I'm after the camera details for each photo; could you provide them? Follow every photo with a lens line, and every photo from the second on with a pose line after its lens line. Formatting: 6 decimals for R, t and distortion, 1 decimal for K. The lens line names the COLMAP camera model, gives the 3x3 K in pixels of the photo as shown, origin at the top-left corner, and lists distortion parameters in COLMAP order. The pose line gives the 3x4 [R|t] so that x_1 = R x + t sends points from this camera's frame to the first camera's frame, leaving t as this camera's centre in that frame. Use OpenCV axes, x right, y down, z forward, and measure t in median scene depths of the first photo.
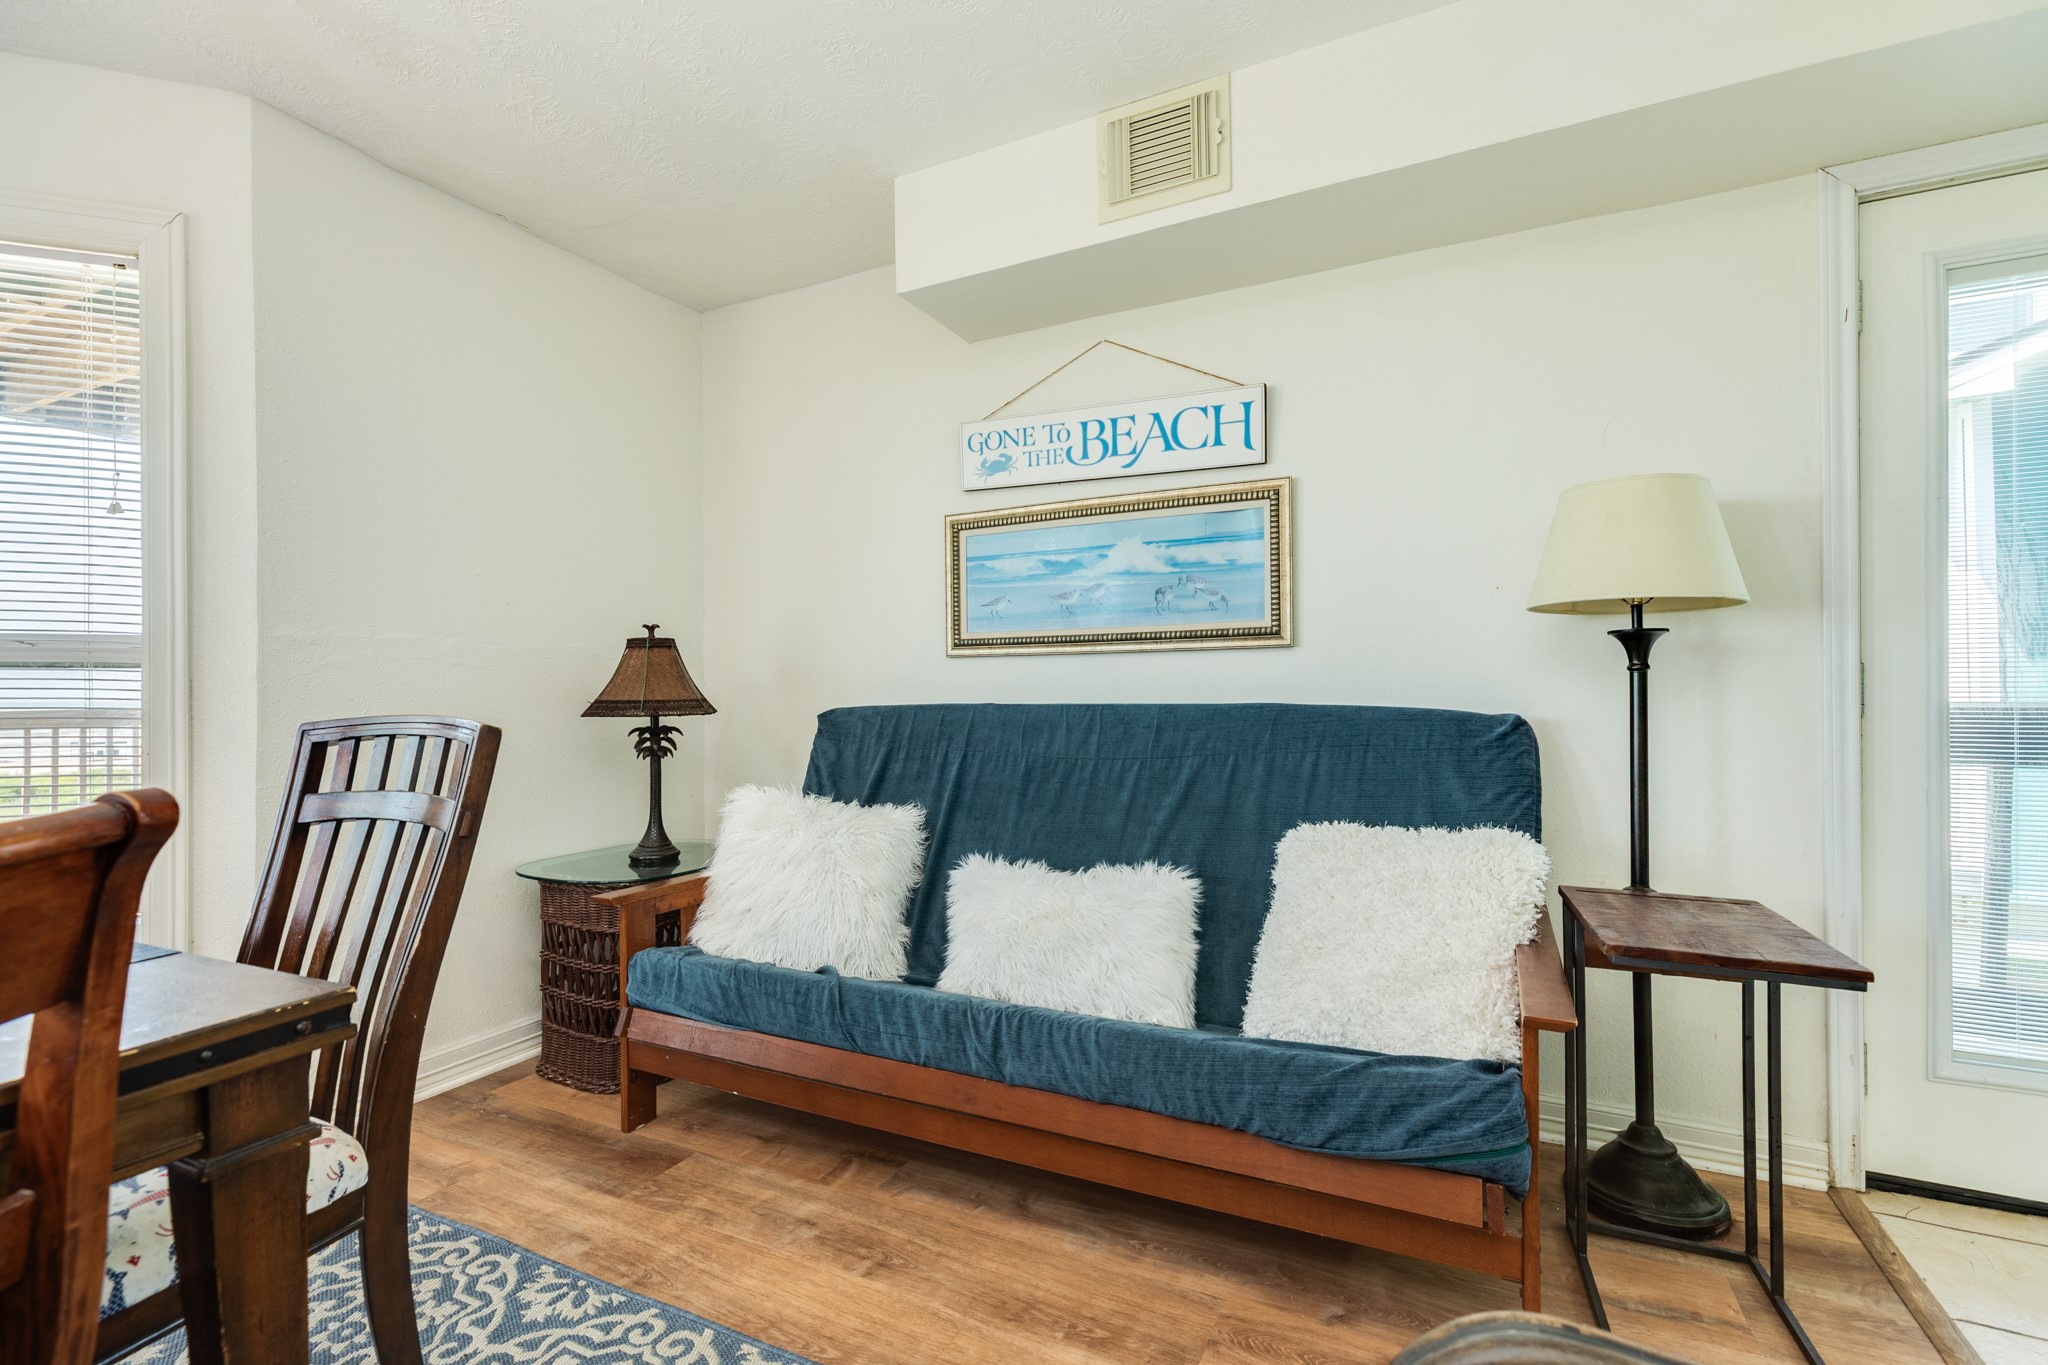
lens RADIAL K [[913.0, 0, 1019.9], [0, 913.0, 684.2], [0, 0, 1]] dist [0.006152, -0.000308]
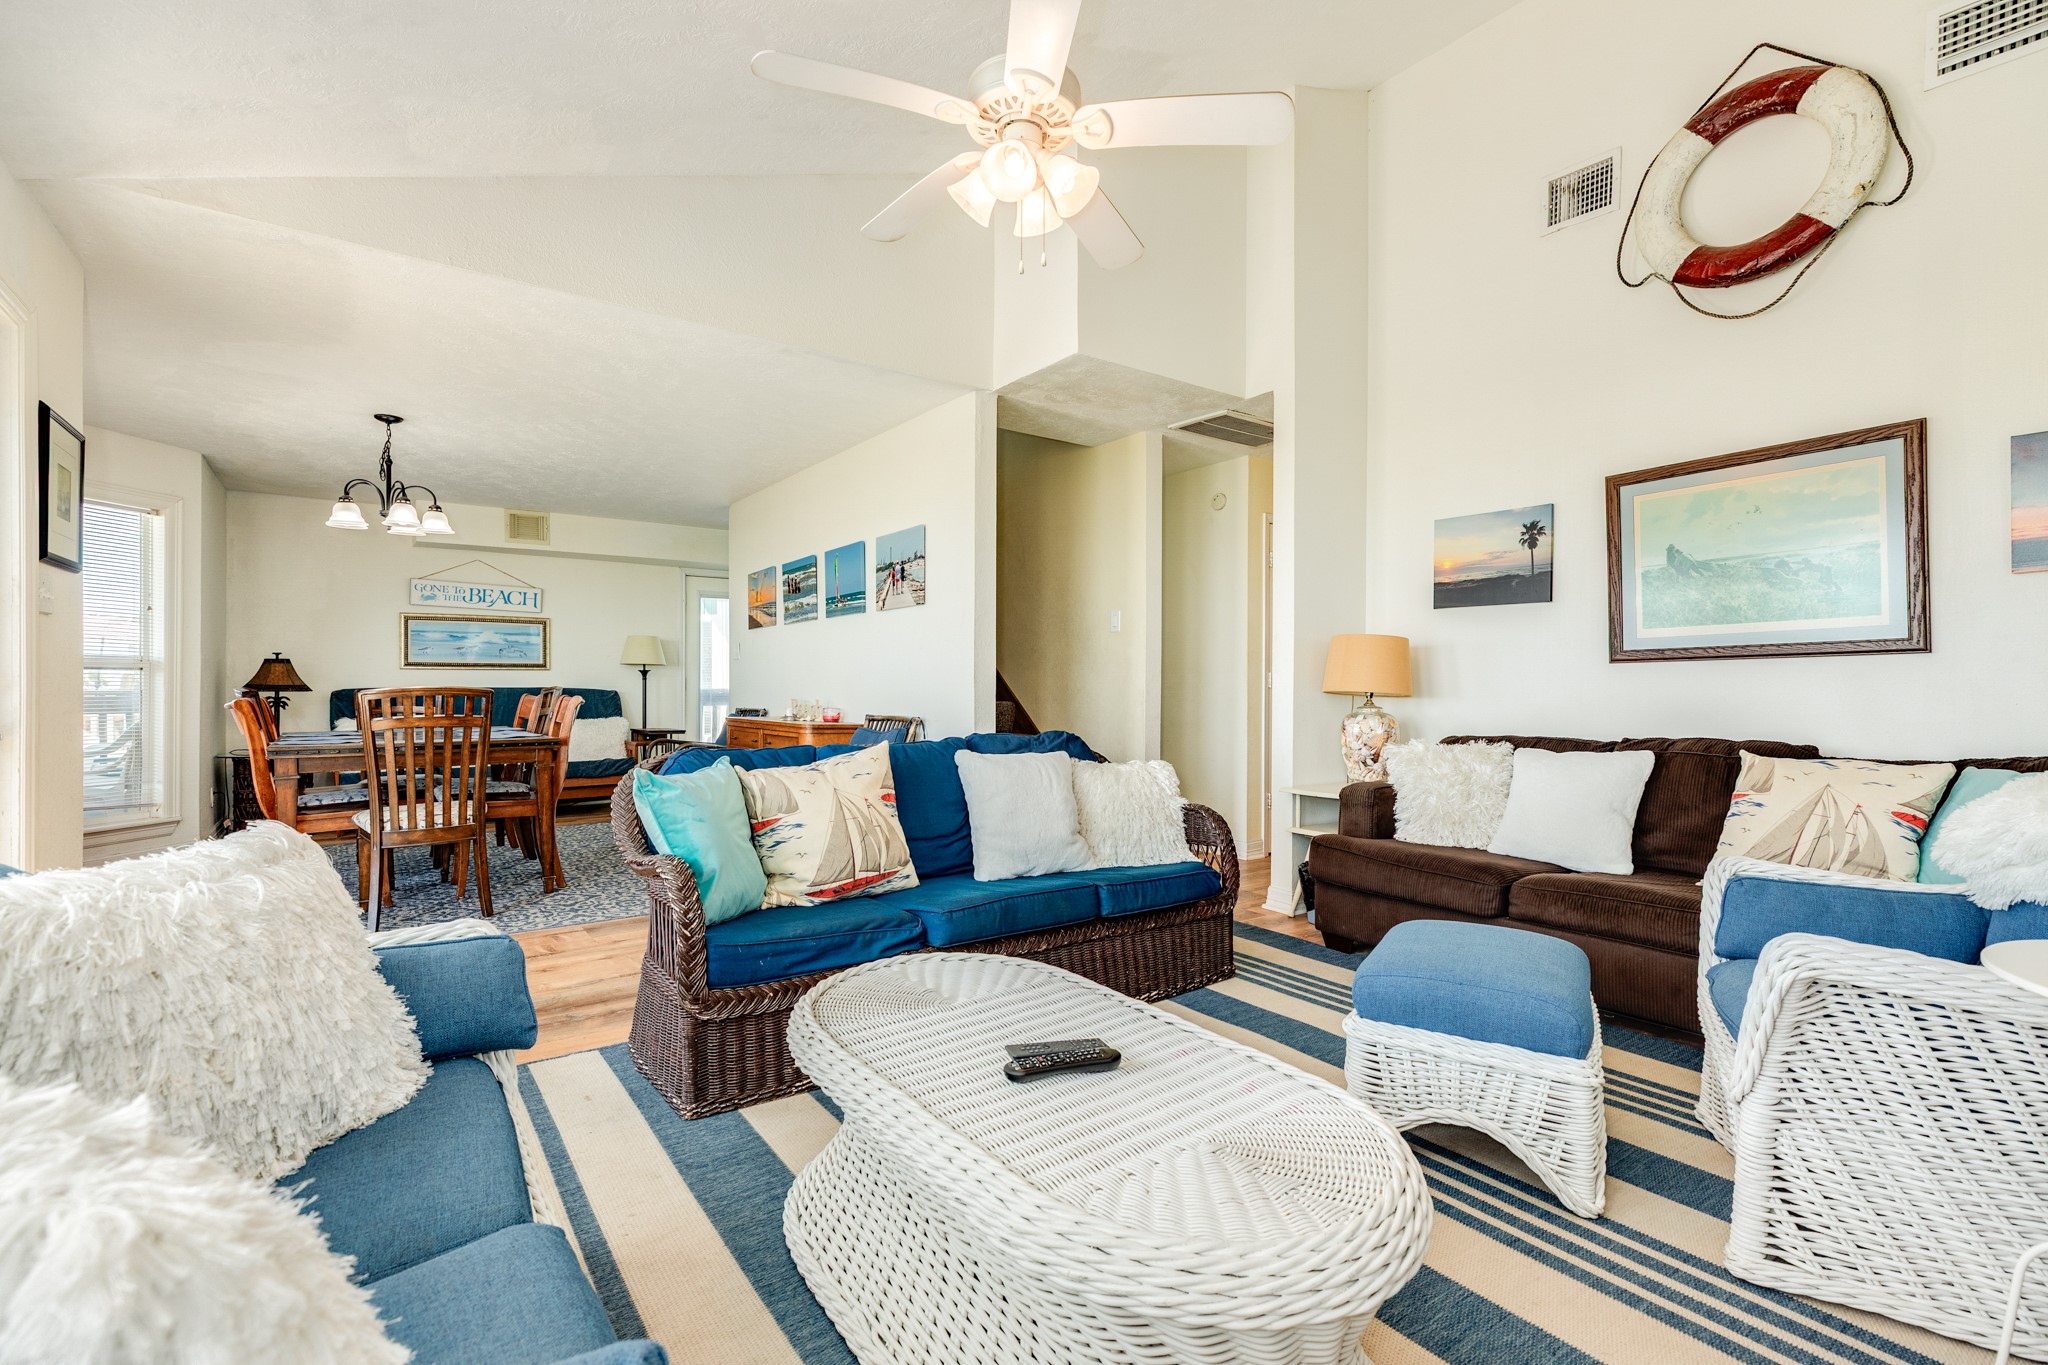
lens RADIAL K [[913.0, 0, 1019.3], [0, 913.0, 677.5], [0, 0, 1]] dist [0.006152, -0.000308]
pose [[0.467304, 0.014106, 0.883984, -1.605026], [-0.009346, 0.999896, -0.011015, 0.005644], [-0.884048, -0.003114, 0.467387, -1.794345]]
